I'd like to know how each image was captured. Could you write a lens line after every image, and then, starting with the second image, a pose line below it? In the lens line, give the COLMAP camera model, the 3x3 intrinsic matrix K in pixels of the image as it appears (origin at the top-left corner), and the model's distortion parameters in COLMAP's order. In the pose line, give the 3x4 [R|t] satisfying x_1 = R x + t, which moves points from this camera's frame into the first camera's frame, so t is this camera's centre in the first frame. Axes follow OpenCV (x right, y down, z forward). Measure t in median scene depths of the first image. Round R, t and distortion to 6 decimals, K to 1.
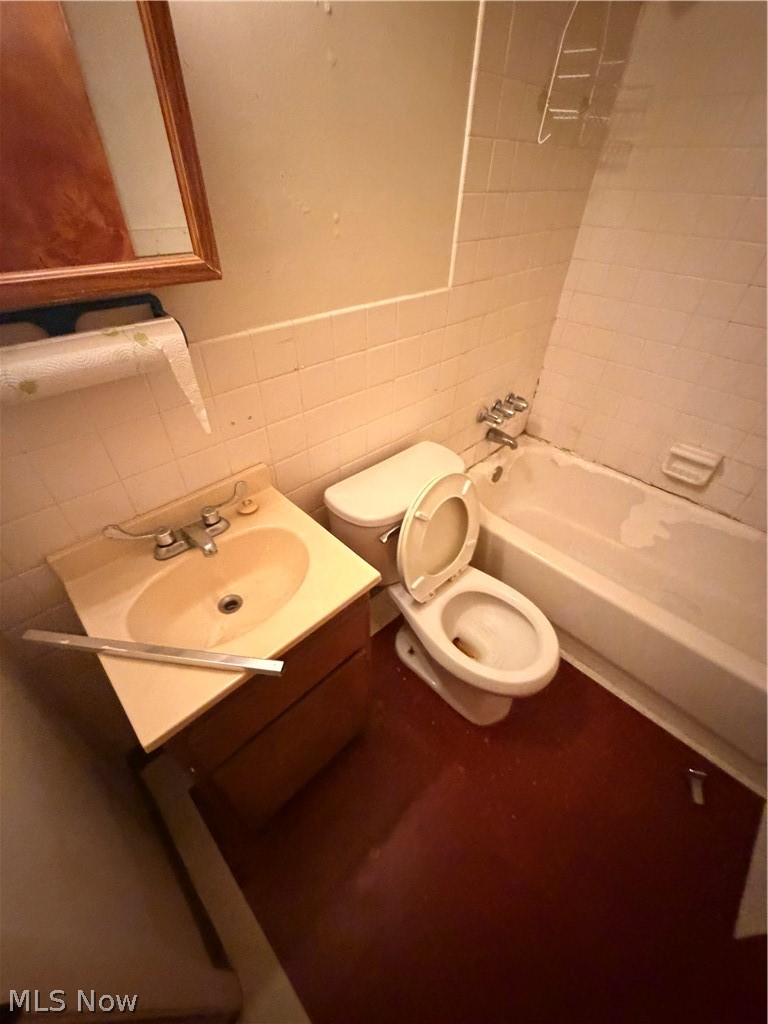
lens RADIAL K [[409.3, 0, 387.7], [0, 409.3, 506.0], [0, 0, 1]] dist [0.001503, -0.000377]
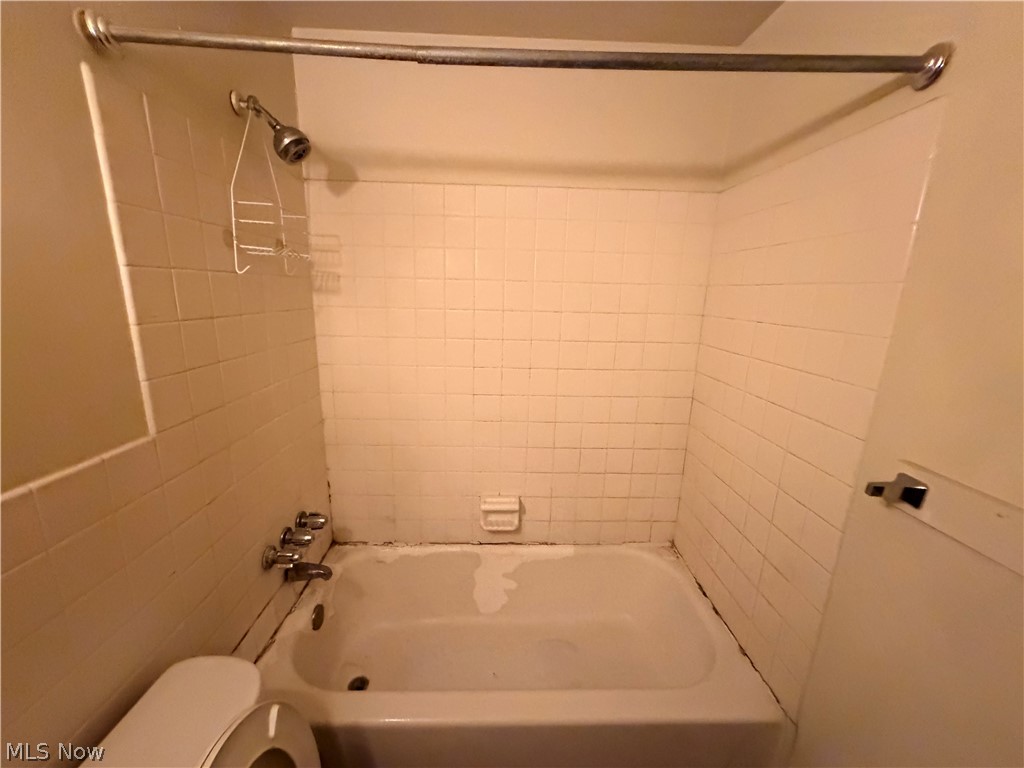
lens RADIAL K [[409.3, 0, 507.2], [0, 409.3, 384.0], [0, 0, 1]] dist [0.001503, -0.000377]
pose [[0.693231, -0.171156, 0.700097, 0.067760], [0.461338, 0.851684, -0.248598, -0.112720], [-0.553713, 0.495318, 0.669375, 0.116974]]
